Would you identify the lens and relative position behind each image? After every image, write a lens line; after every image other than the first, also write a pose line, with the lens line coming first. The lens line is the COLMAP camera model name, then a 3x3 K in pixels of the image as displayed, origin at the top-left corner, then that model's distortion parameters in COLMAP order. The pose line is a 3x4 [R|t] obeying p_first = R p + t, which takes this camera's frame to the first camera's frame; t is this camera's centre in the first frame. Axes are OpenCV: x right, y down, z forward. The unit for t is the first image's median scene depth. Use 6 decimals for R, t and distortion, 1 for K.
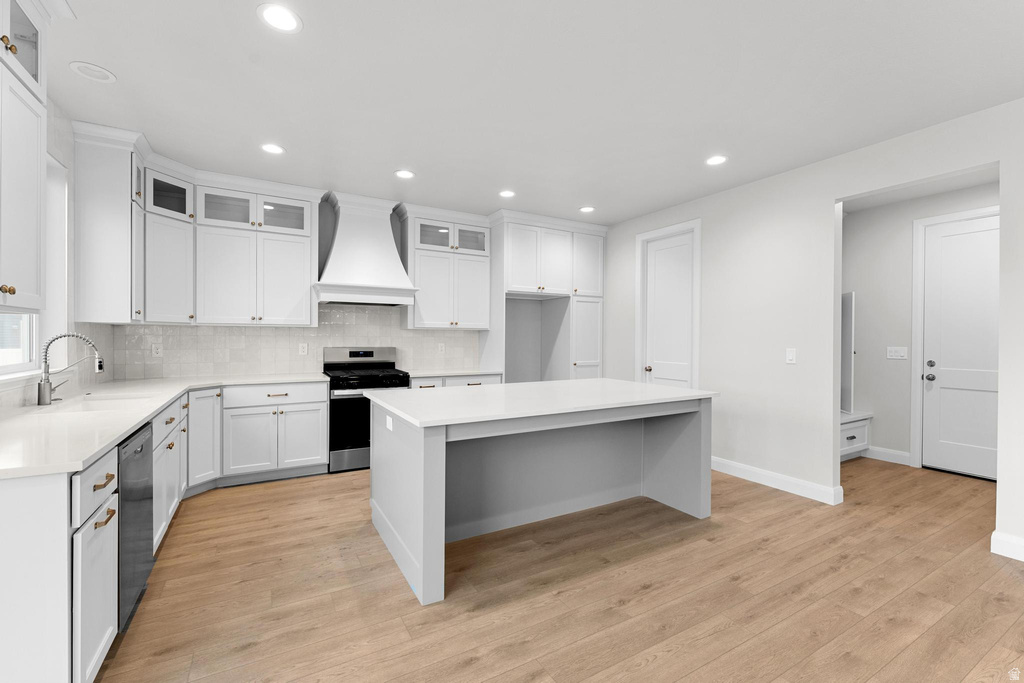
lens RADIAL K [[435.6, 0, 510.5], [0, 435.6, 339.8], [0, 0, 1]] dist [0.001863, 0.000576]
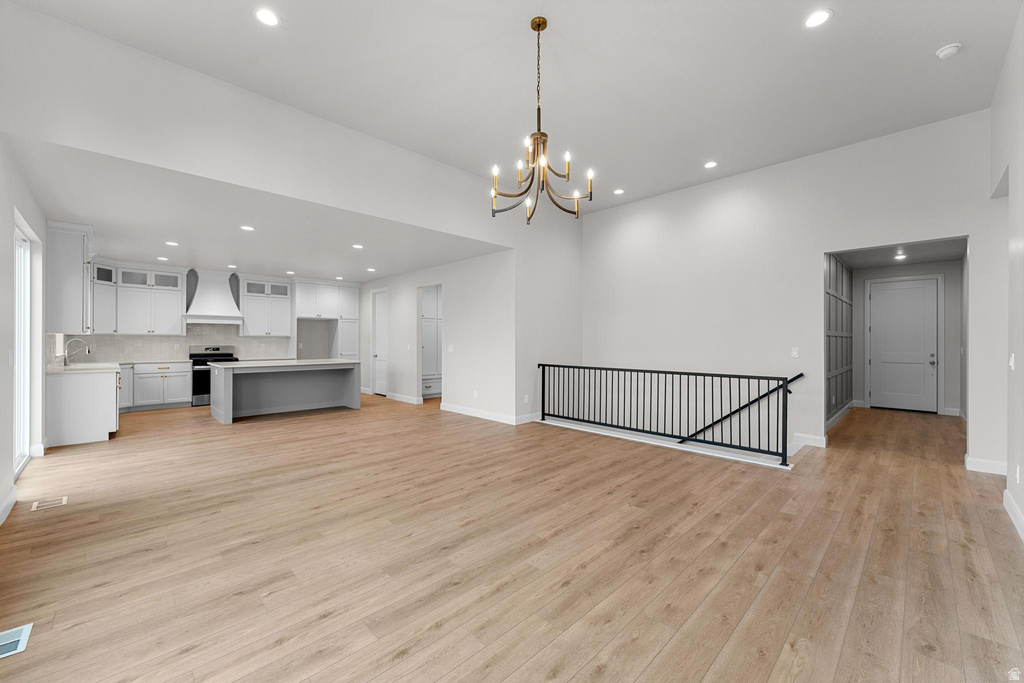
lens RADIAL K [[403.9, 0, 505.7], [0, 403.9, 340.8], [0, 0, 1]] dist [0.002686, 0.000121]
pose [[0.969261, -0.003827, 0.246006, 0.617522], [0.005571, 0.999964, -0.006394, 0.016882], [-0.245972, 0.007568, 0.969247, -1.369253]]
